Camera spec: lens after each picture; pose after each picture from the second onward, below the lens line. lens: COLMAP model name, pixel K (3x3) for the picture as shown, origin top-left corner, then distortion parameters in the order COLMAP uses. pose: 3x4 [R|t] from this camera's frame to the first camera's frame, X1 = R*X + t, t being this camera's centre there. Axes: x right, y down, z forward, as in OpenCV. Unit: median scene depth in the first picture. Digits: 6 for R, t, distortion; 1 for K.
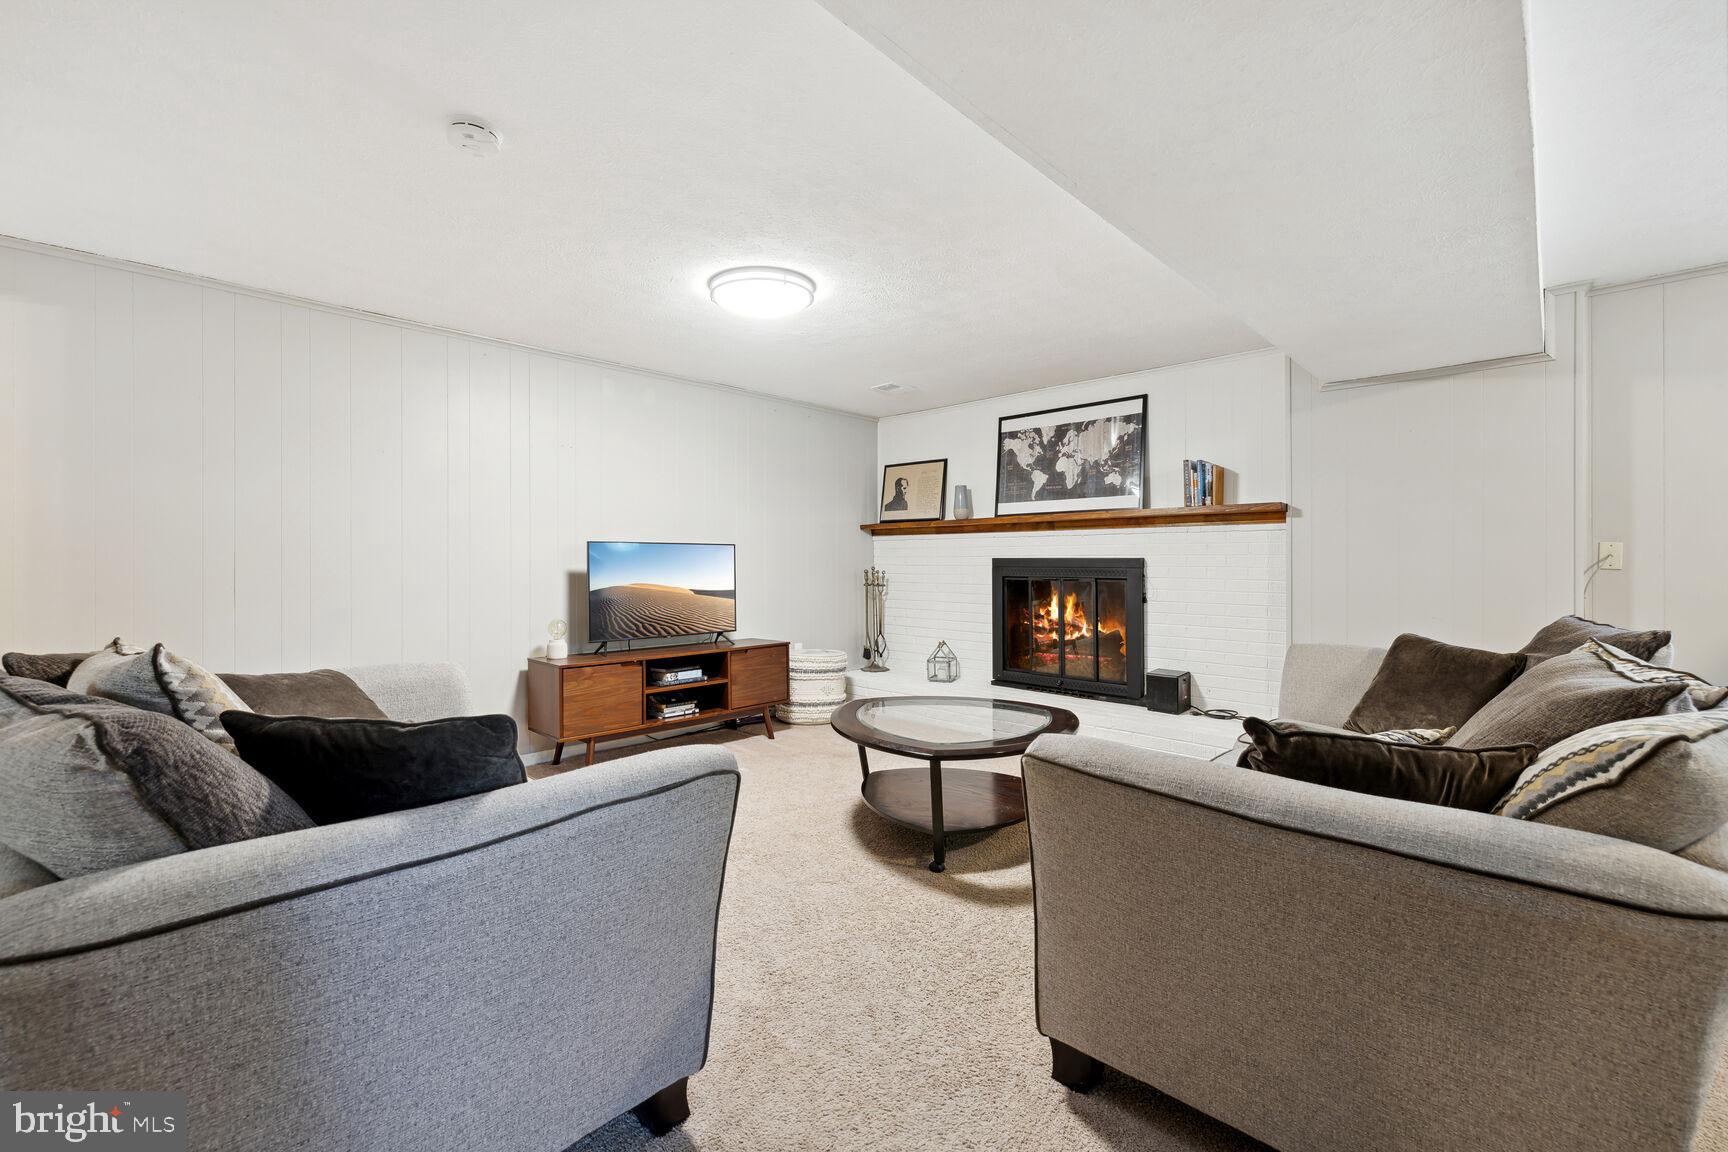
lens RADIAL K [[727.0, 0, 869.8], [0, 727.0, 564.9], [0, 0, 1]] dist [0.001343, 0.000136]
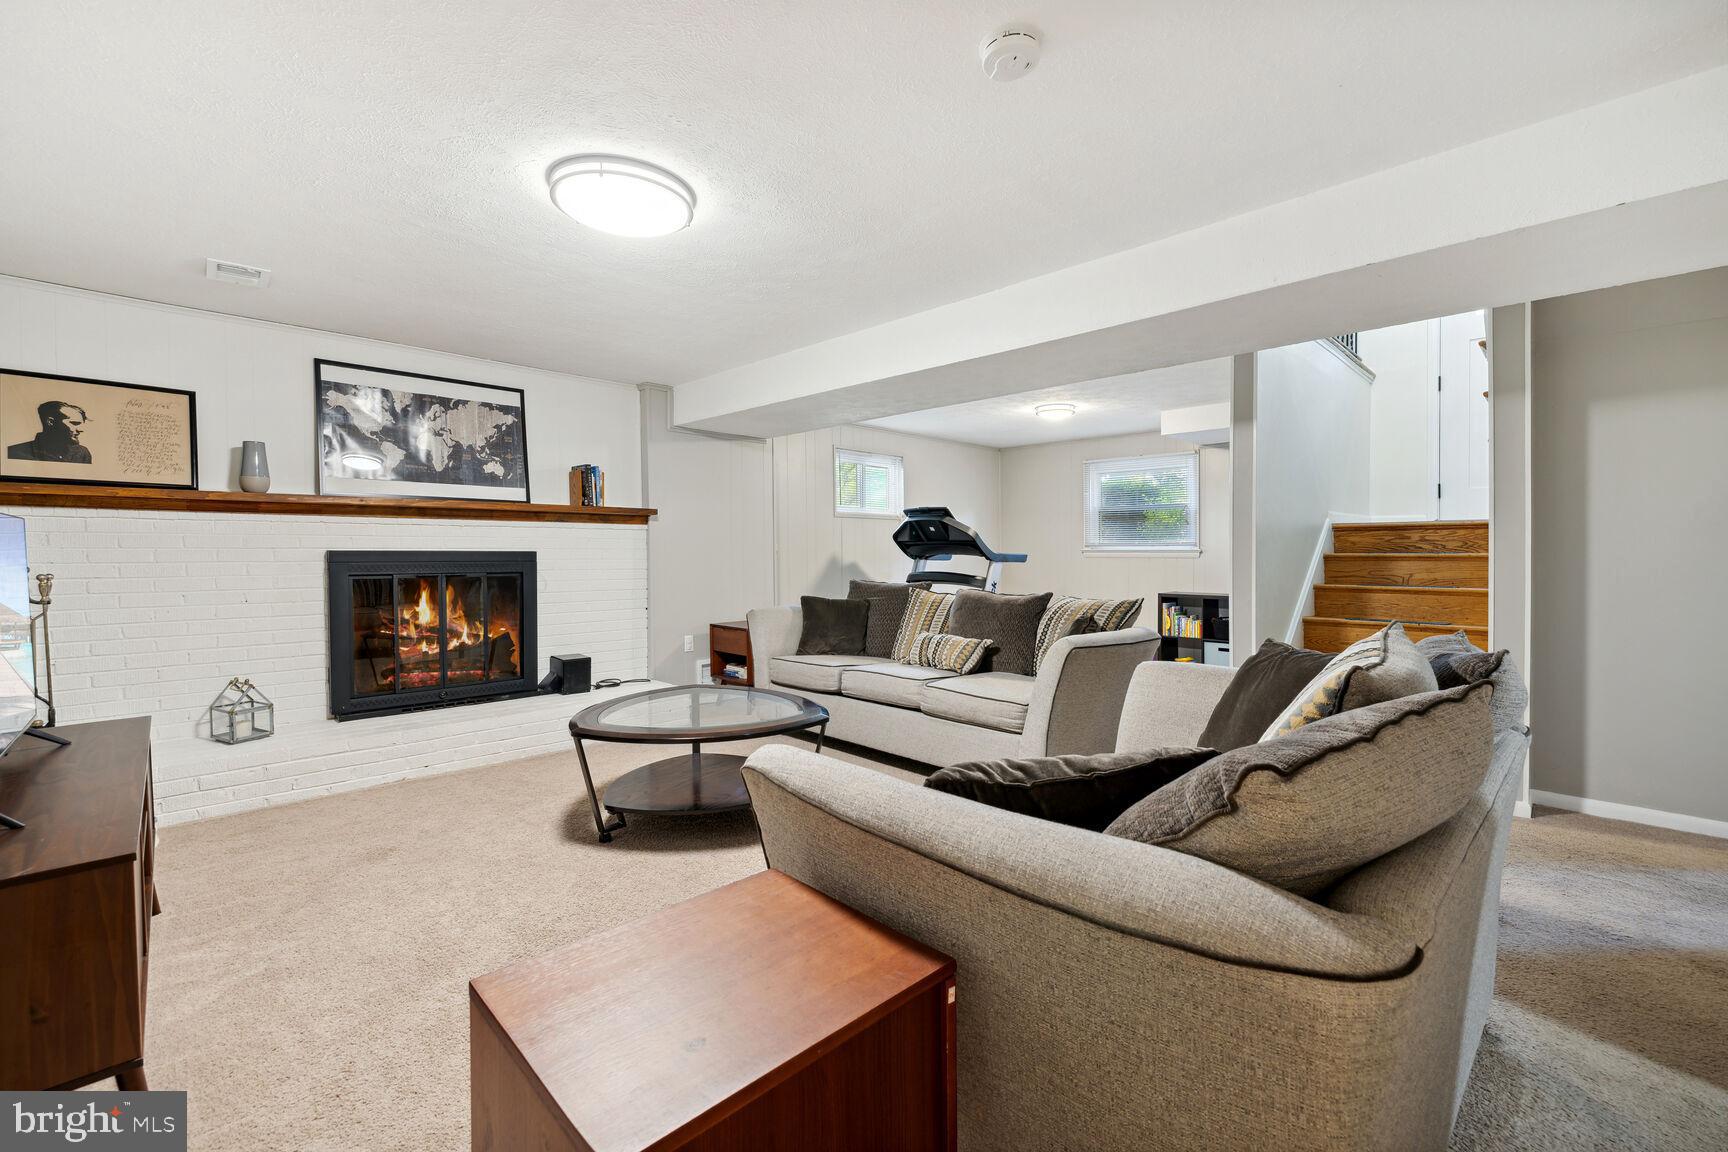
lens RADIAL K [[727.0, 0, 869.8], [0, 727.0, 564.9], [0, 0, 1]] dist [0.001343, 0.000136]
pose [[0.032164, -0.001146, 0.999482, -0.586047], [0.022196, 0.999754, 0.000432, 0.018325], [-0.999236, 0.022170, 0.032182, 0.465478]]
